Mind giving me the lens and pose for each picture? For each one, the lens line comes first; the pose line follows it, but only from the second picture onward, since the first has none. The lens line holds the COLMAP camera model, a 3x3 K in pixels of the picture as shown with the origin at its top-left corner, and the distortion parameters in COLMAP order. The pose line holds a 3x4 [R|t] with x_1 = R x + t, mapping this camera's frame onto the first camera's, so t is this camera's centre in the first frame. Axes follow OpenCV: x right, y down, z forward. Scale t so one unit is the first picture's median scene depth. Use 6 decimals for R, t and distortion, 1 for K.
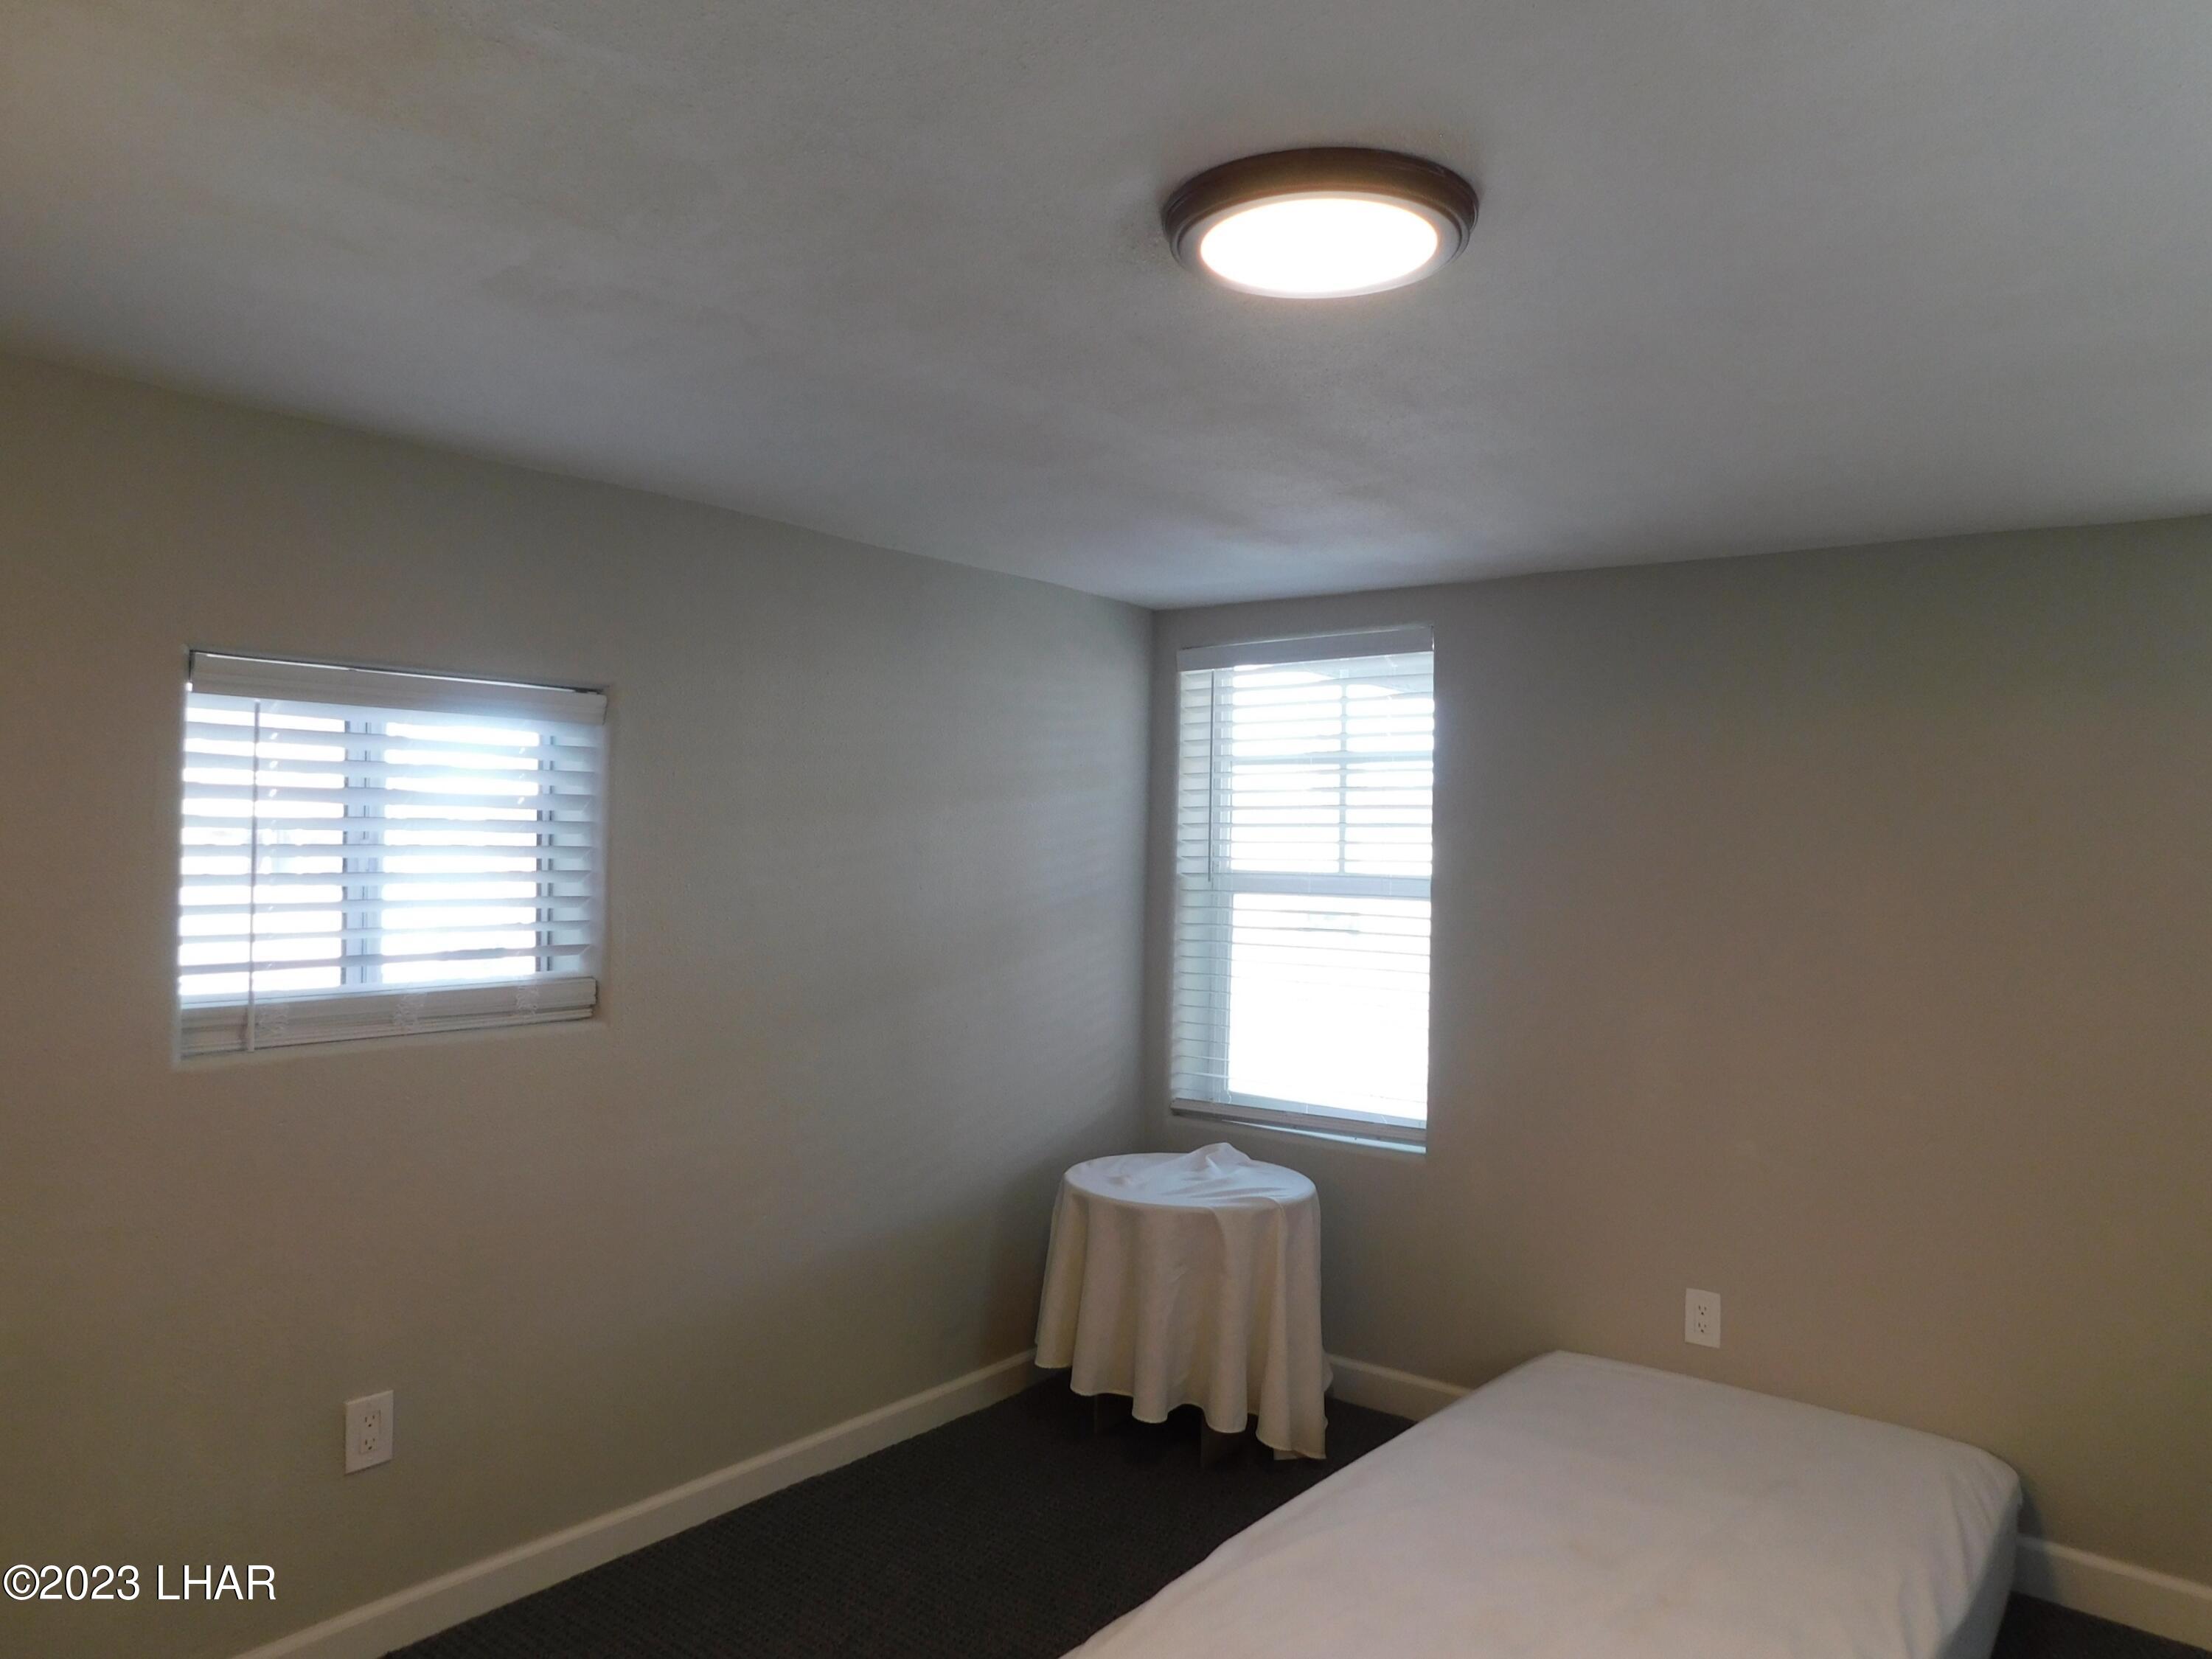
lens RADIAL K [[1476.4, 0, 1106.0], [0, 1476.4, 829.5], [0, 0, 1]] dist [0.004226, 0.000926]
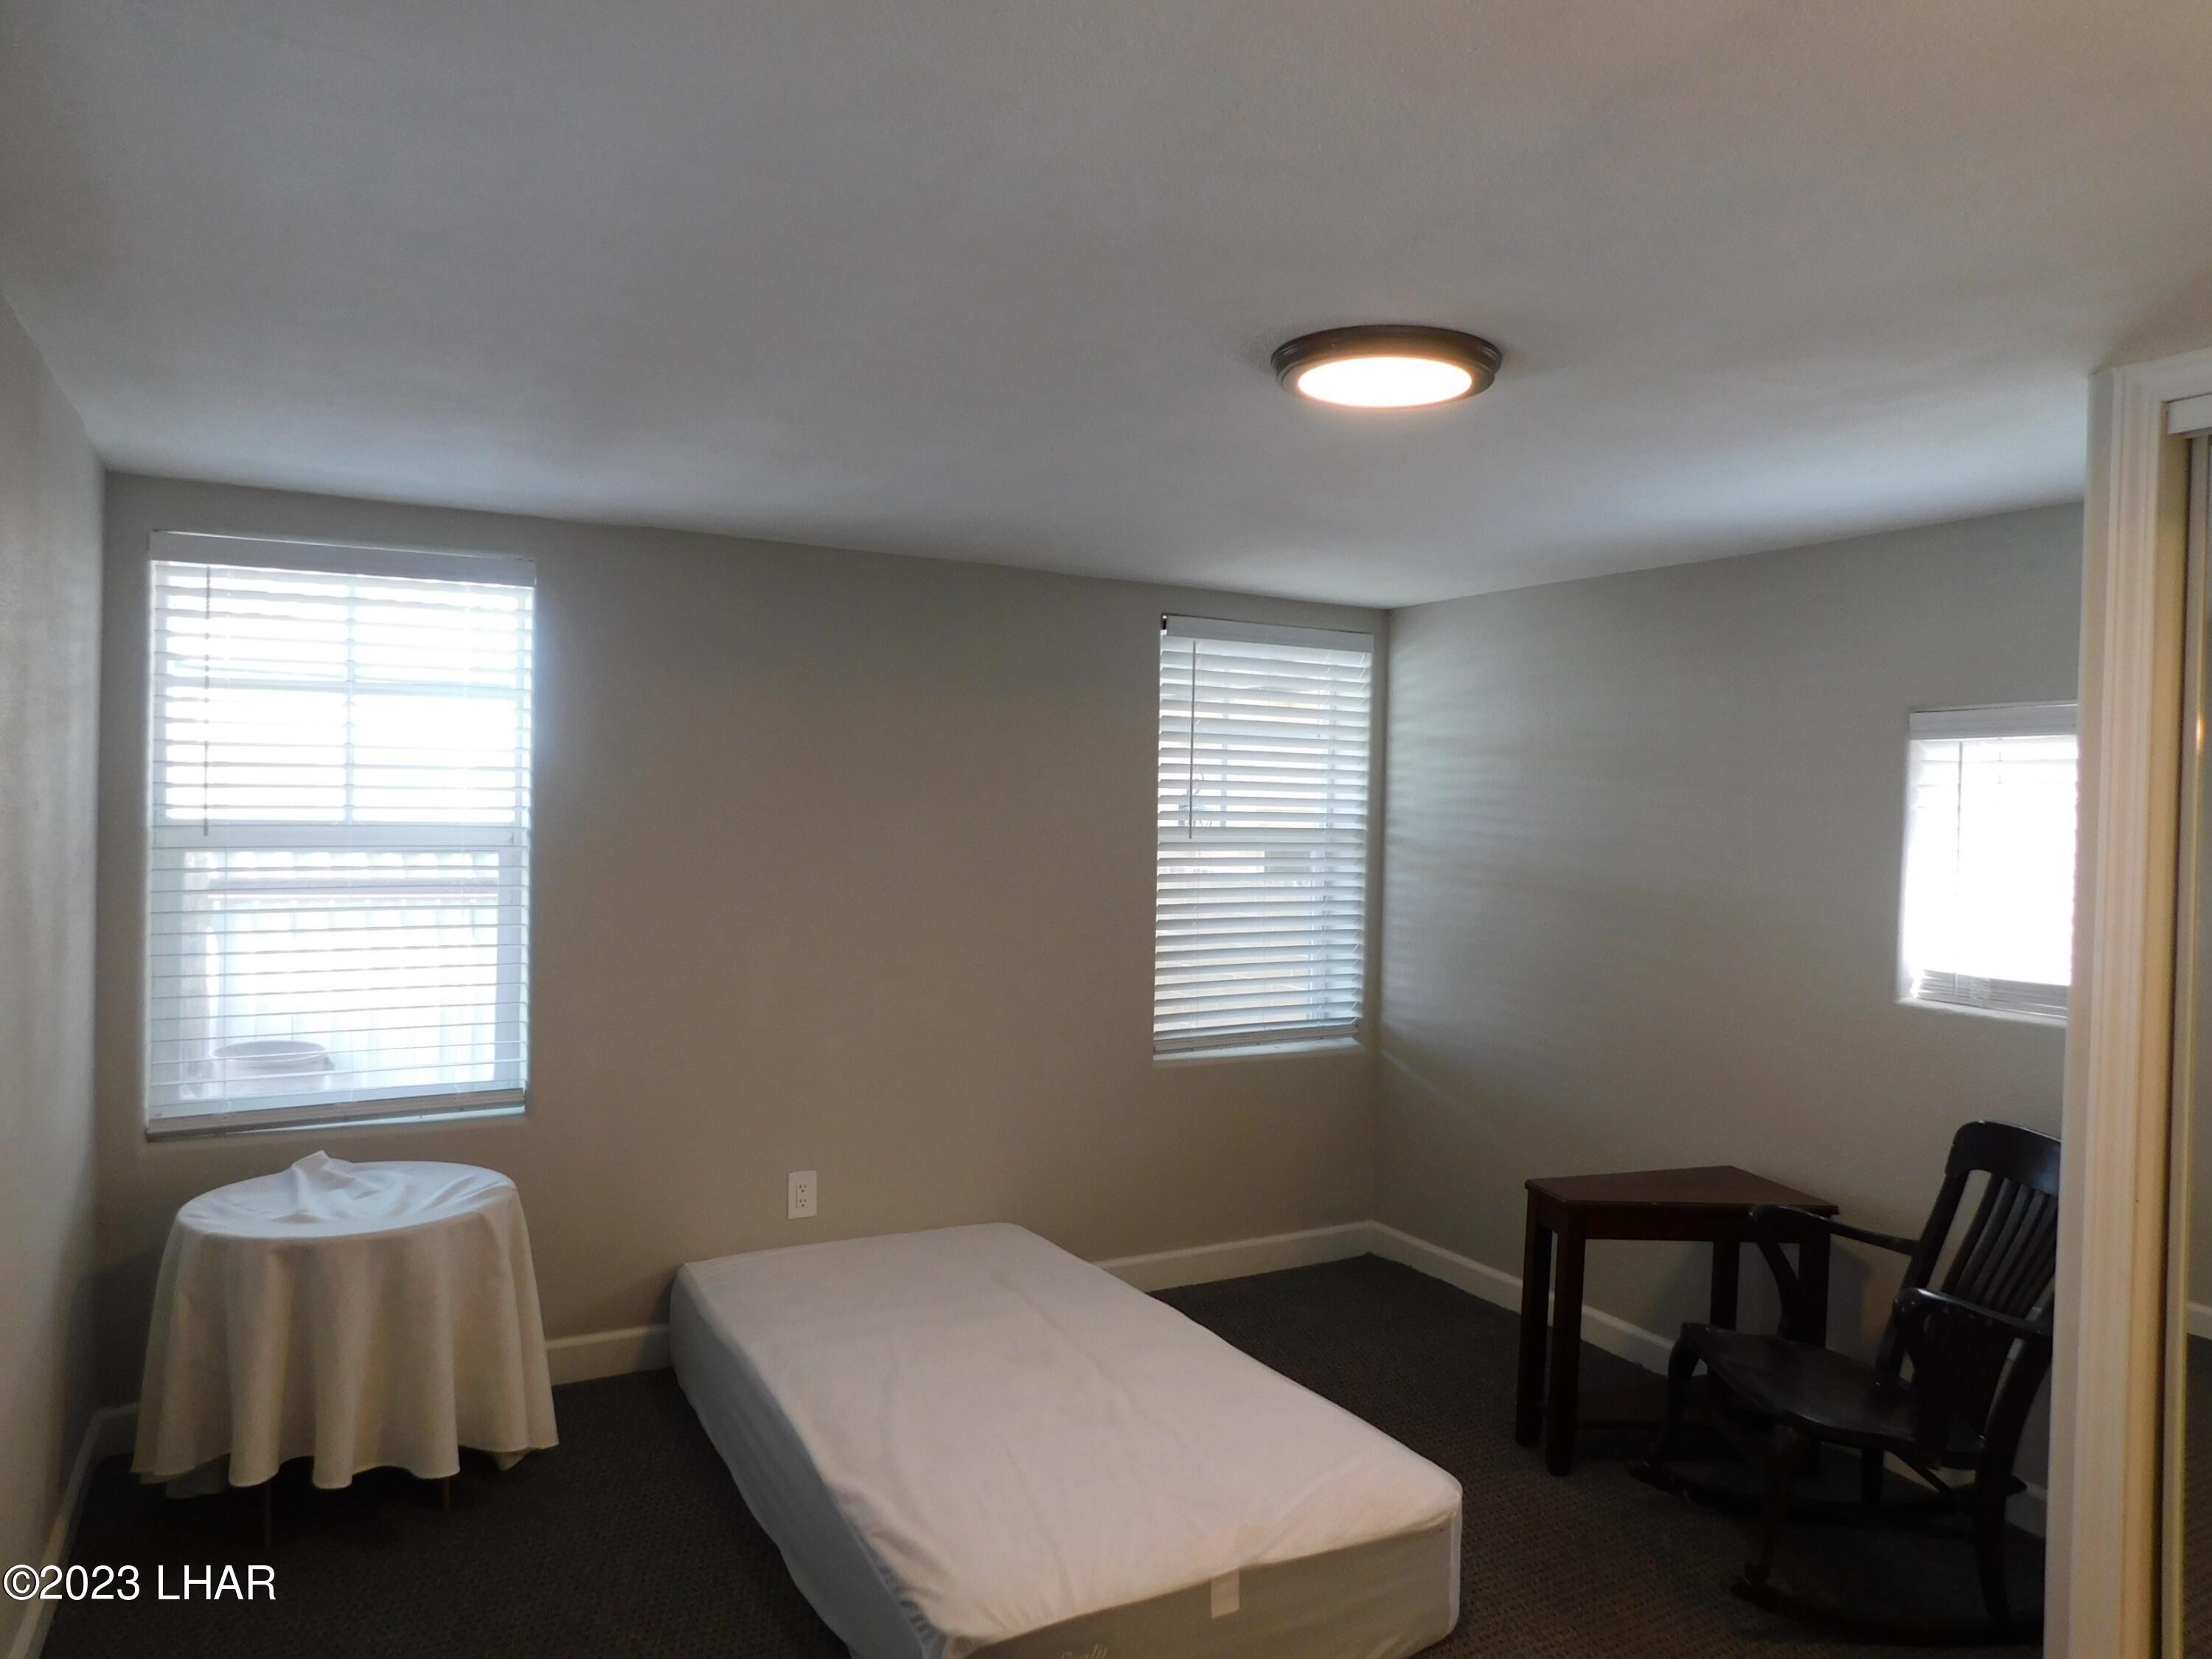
lens RADIAL K [[1455.6, 0, 1106.0], [0, 1455.6, 829.5], [0, 0, 1]] dist [0.001001, 0.002798]
pose [[0.430526, -0.027837, 0.902149, -0.503625], [-0.019459, 0.999006, 0.040112, -0.010654], [-0.902369, -0.034824, 0.429556, 0.279375]]
